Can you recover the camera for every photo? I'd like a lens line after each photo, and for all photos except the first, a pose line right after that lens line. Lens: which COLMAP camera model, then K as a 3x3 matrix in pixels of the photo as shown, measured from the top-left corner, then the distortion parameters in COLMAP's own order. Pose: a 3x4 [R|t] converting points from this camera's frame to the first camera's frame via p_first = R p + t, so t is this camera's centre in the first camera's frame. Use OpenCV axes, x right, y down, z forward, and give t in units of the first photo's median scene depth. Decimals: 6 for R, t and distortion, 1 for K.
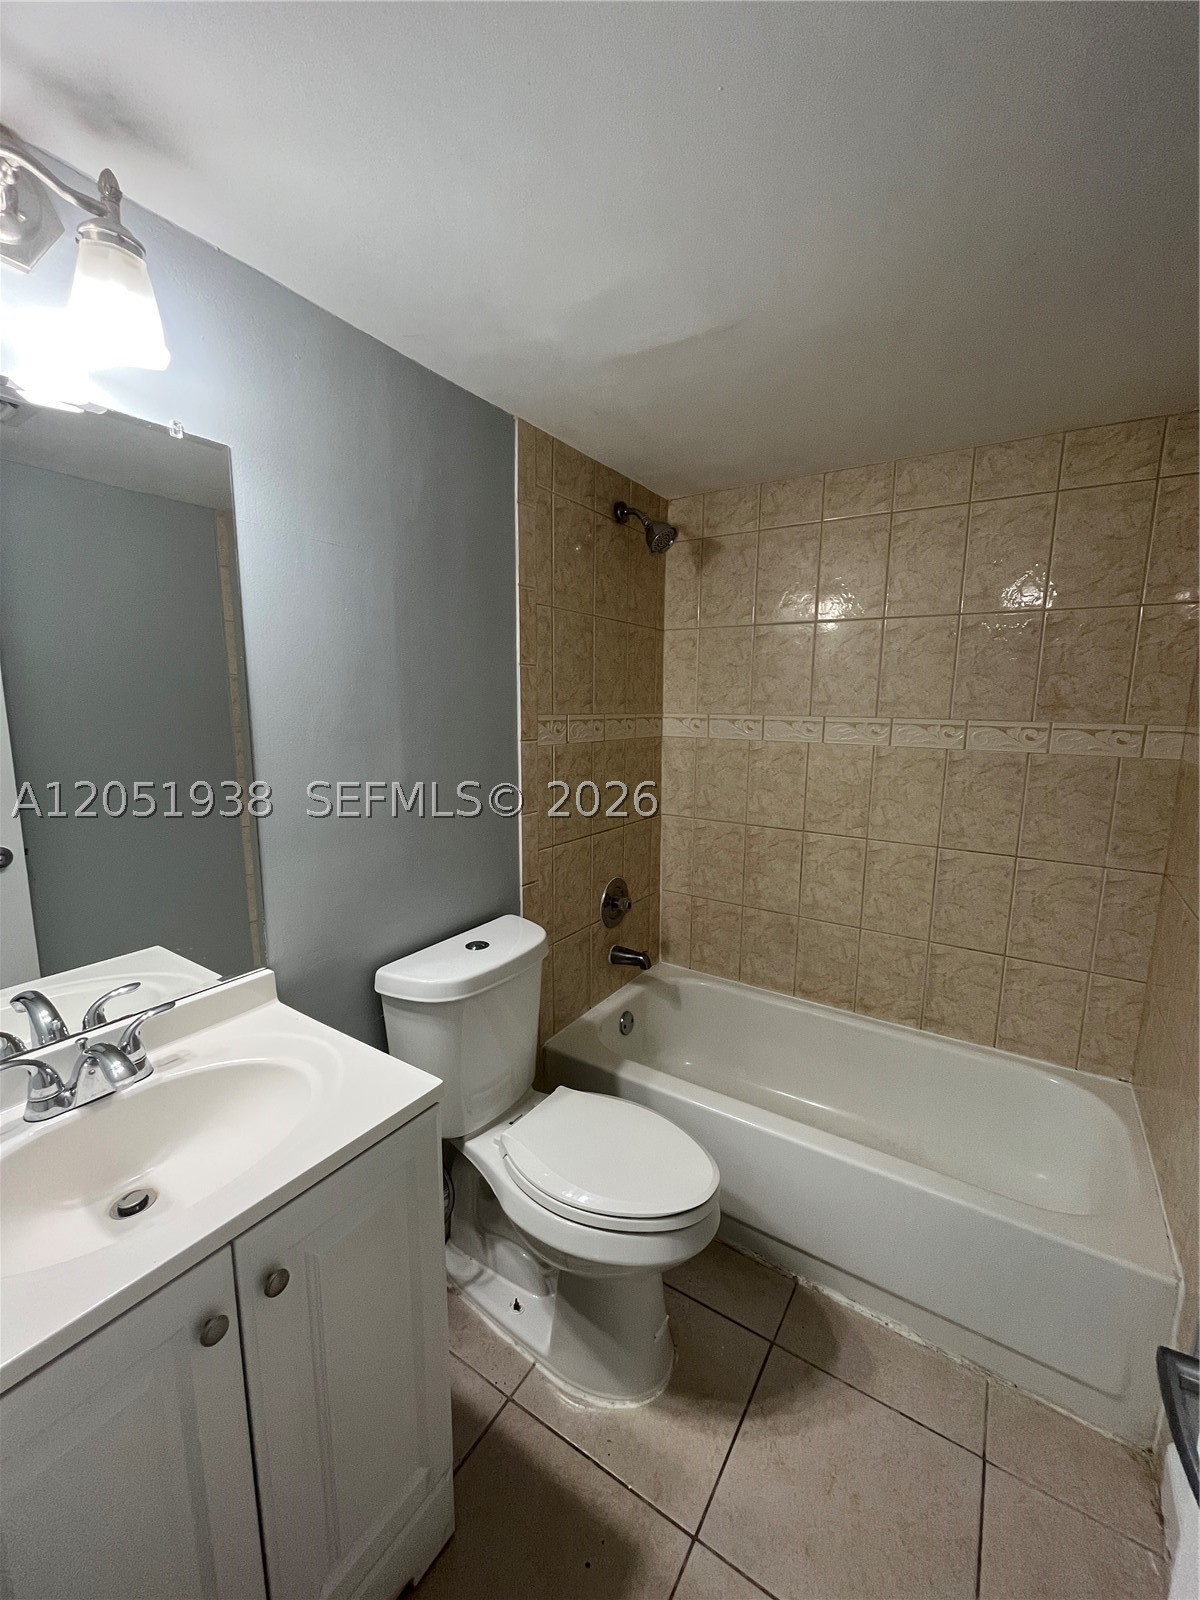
lens RADIAL K [[651.7, 0, 600.0], [0, 651.7, 800.0], [0, 0, 1]] dist [-0.003020, -0.000798]
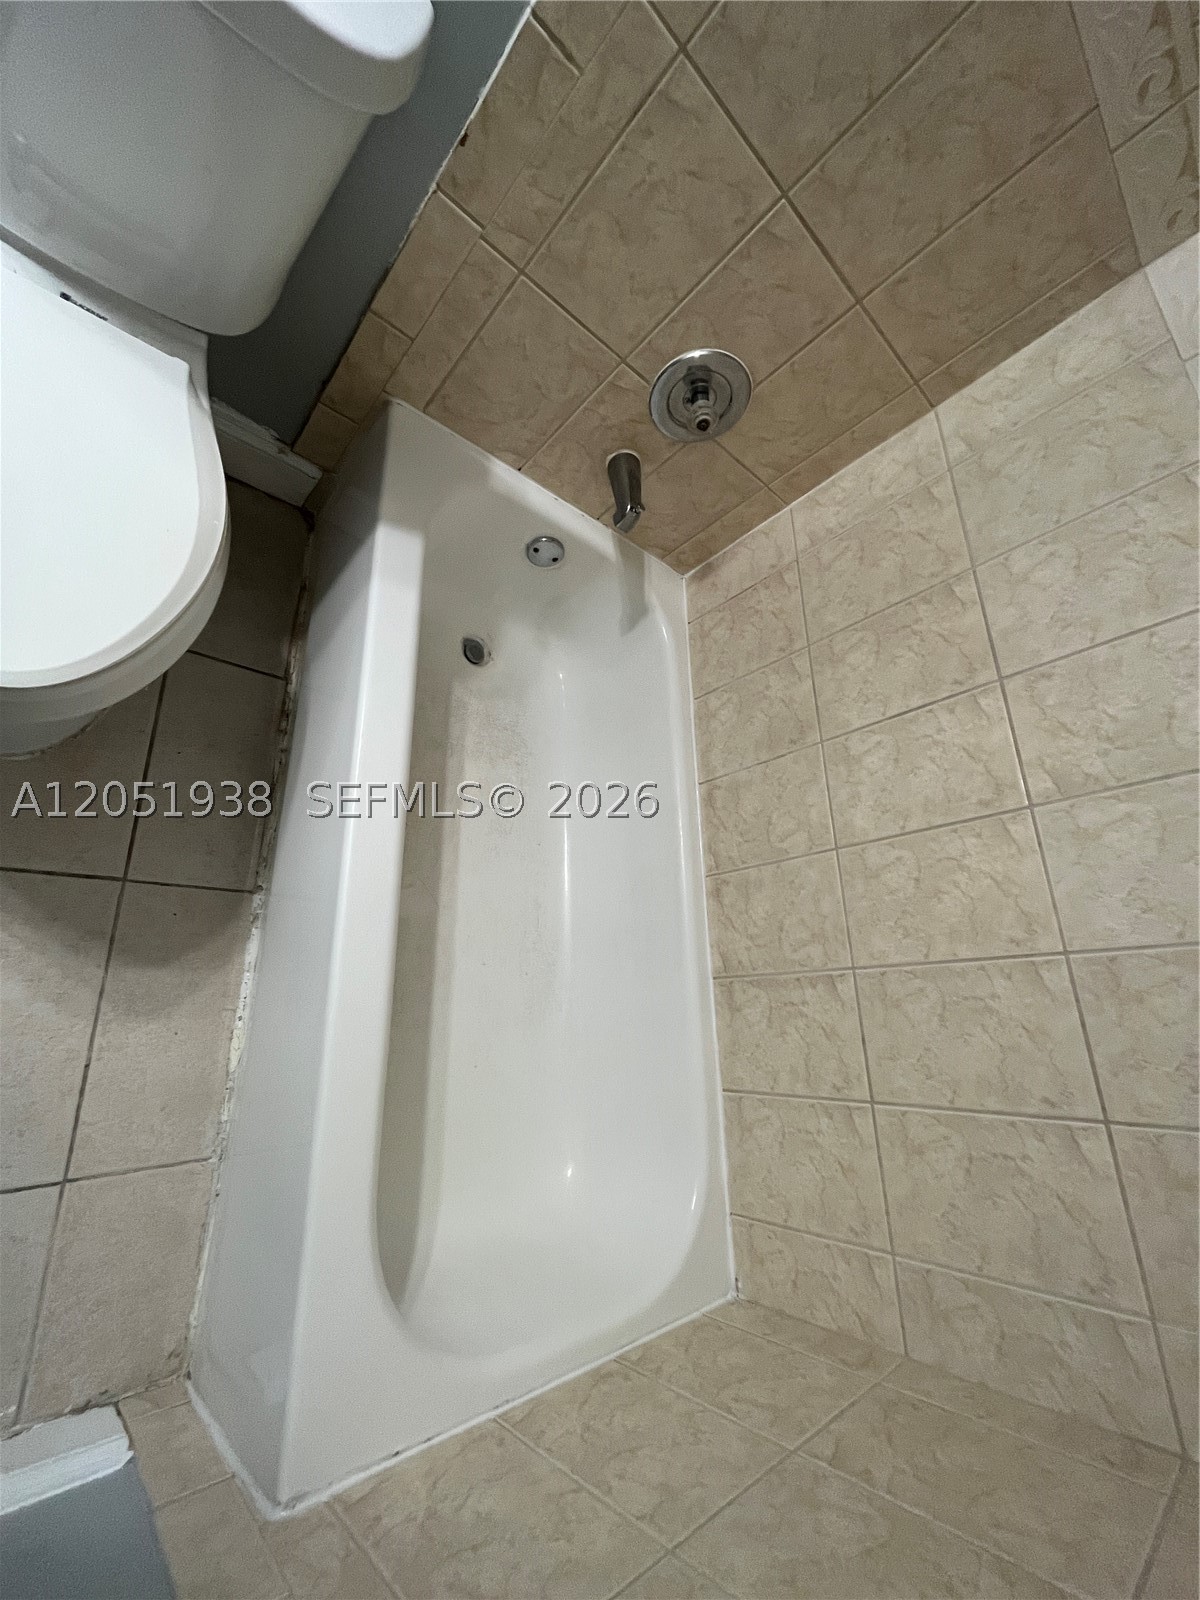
lens RADIAL K [[651.7, 0, 600.0], [0, 651.7, 800.0], [0, 0, 1]] dist [-0.003020, -0.000798]
pose [[0.432532, 0.897899, 0.081807, 0.242525], [-0.753072, 0.309888, 0.580389, 0.021971], [0.495780, -0.312644, 0.810220, 0.496714]]
